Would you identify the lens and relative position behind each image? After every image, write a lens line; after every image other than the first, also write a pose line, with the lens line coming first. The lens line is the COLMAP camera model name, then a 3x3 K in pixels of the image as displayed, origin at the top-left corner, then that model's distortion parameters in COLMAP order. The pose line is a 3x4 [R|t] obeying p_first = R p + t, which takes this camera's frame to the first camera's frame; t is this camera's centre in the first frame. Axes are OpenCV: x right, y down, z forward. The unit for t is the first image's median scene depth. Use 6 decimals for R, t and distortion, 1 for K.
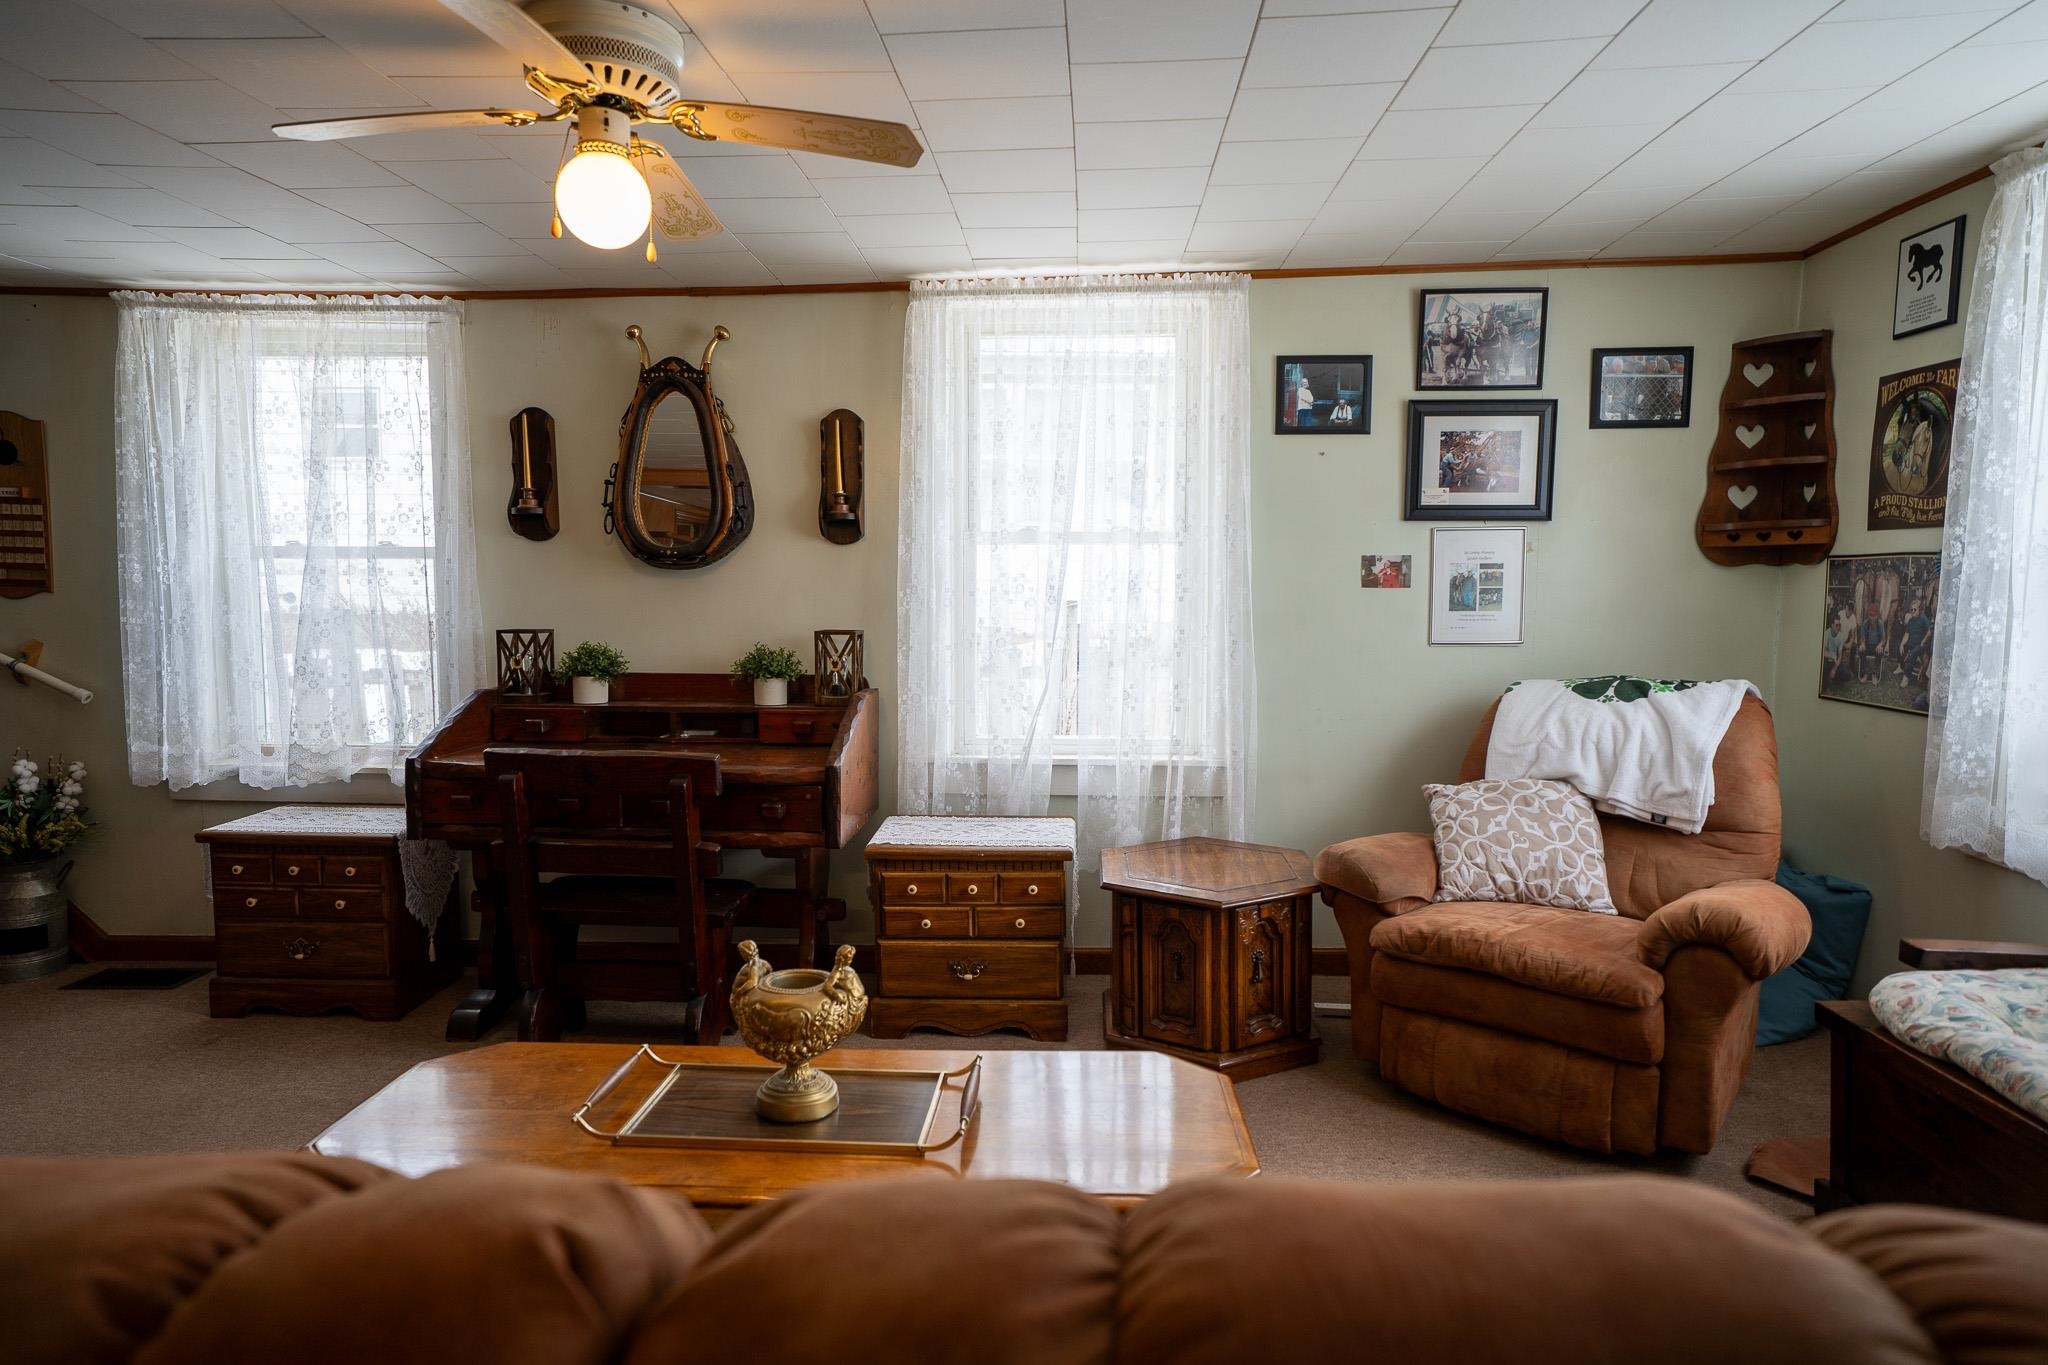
lens RADIAL K [[1207.9, 0, 1032.5], [0, 1207.9, 686.3], [0, 0, 1]] dist [0.004676, 0.003854]
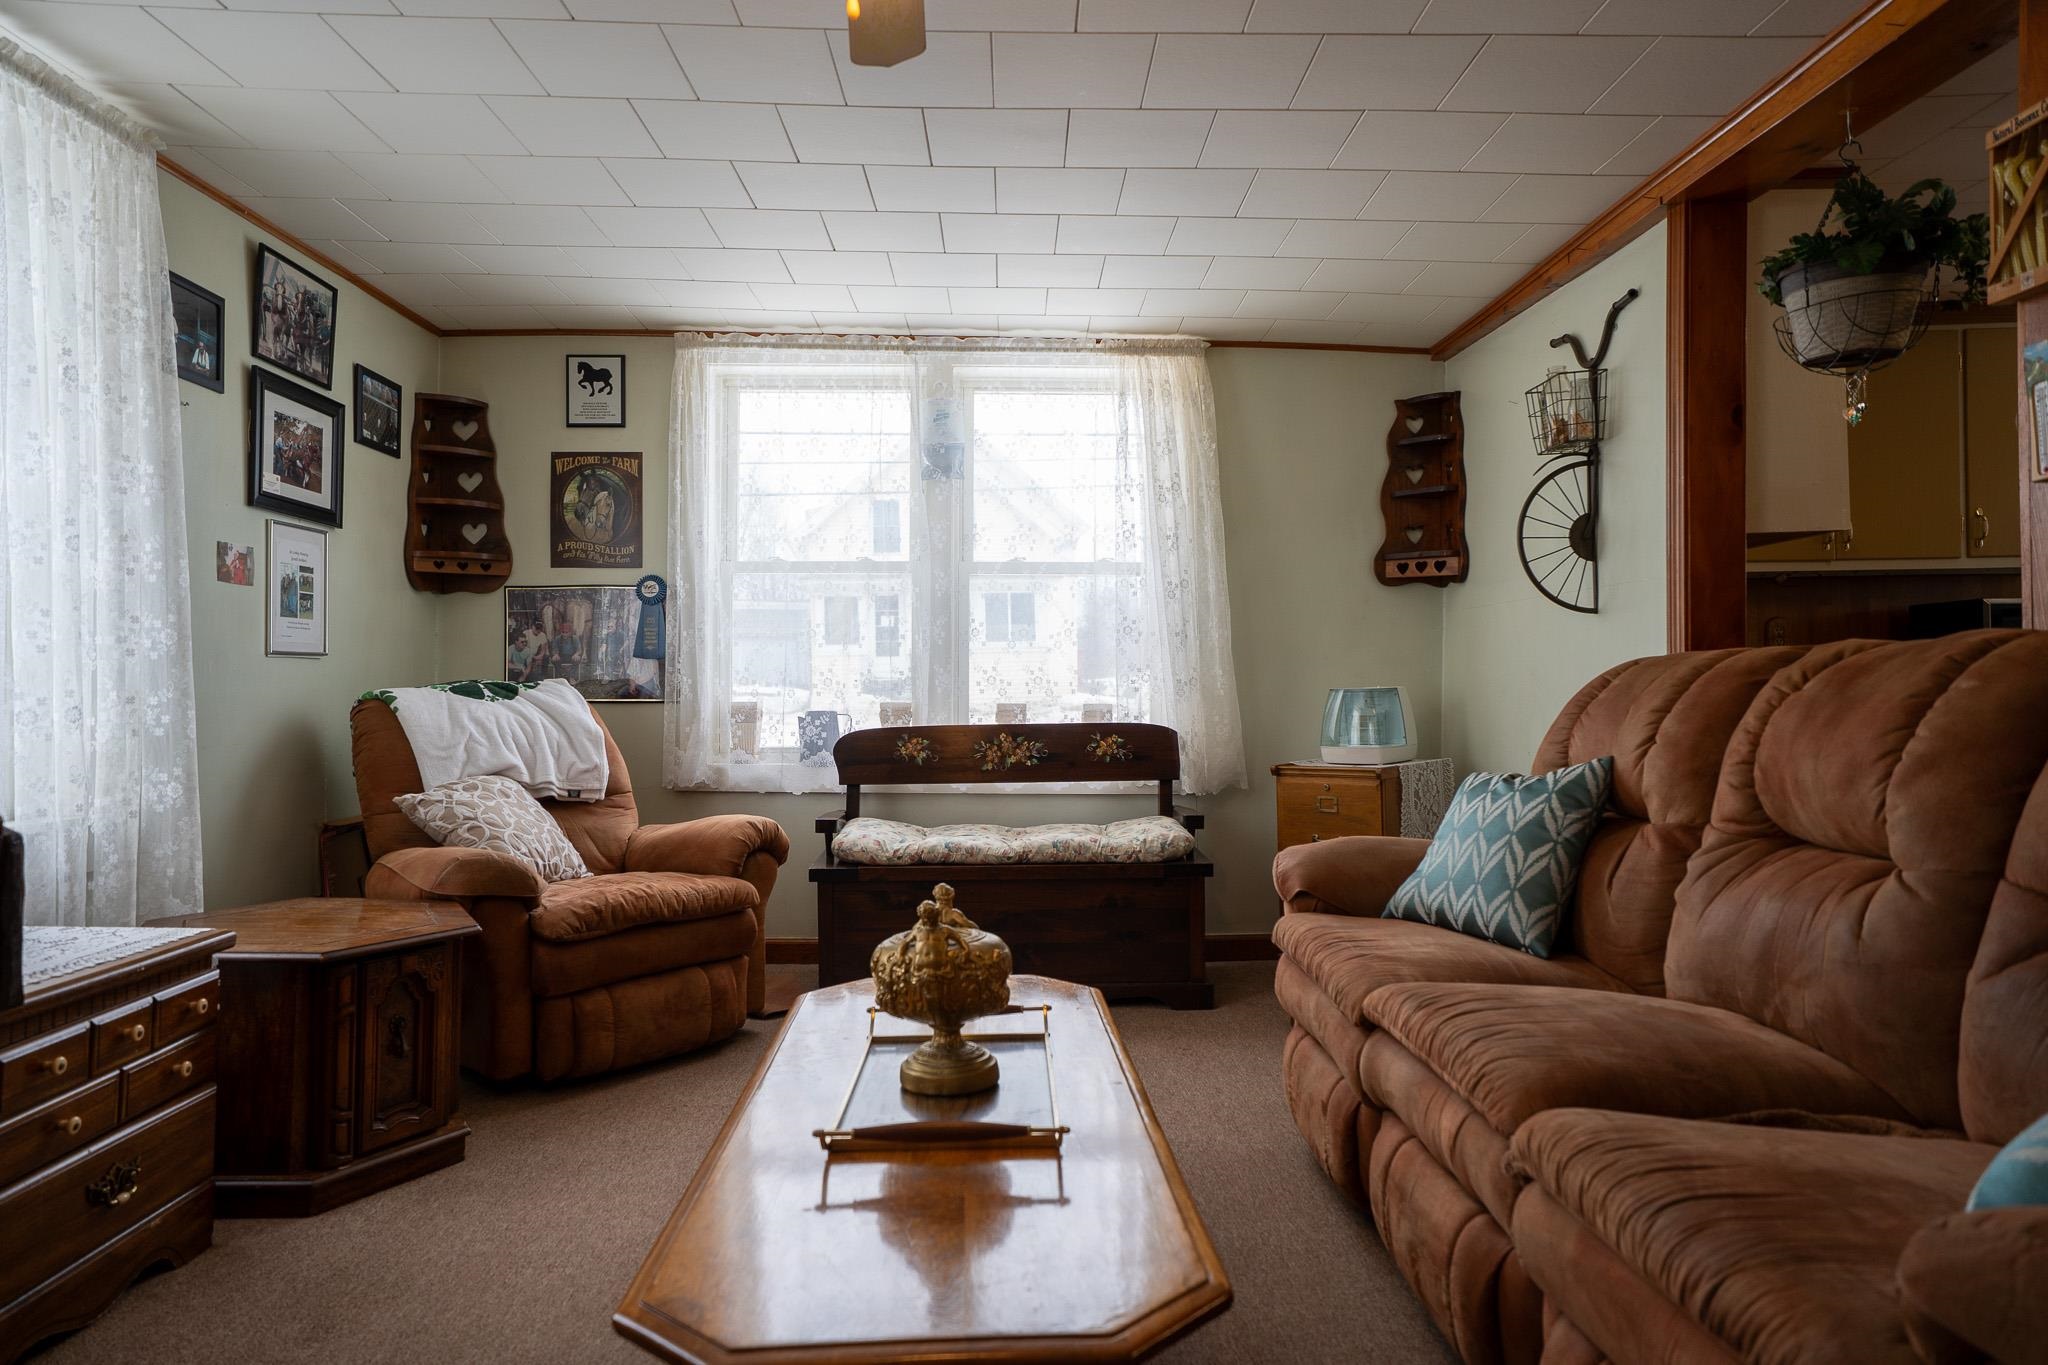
lens RADIAL K [[1207.9, 0, 1033.0], [0, 1207.9, 677.5], [0, 0, 1]] dist [0.004676, 0.003854]
pose [[-0.072303, 0.006694, 0.997360, -0.580495], [0.095945, 0.995387, 0.000274, 0.034309], [-0.992757, 0.095711, -0.072612, 0.542912]]
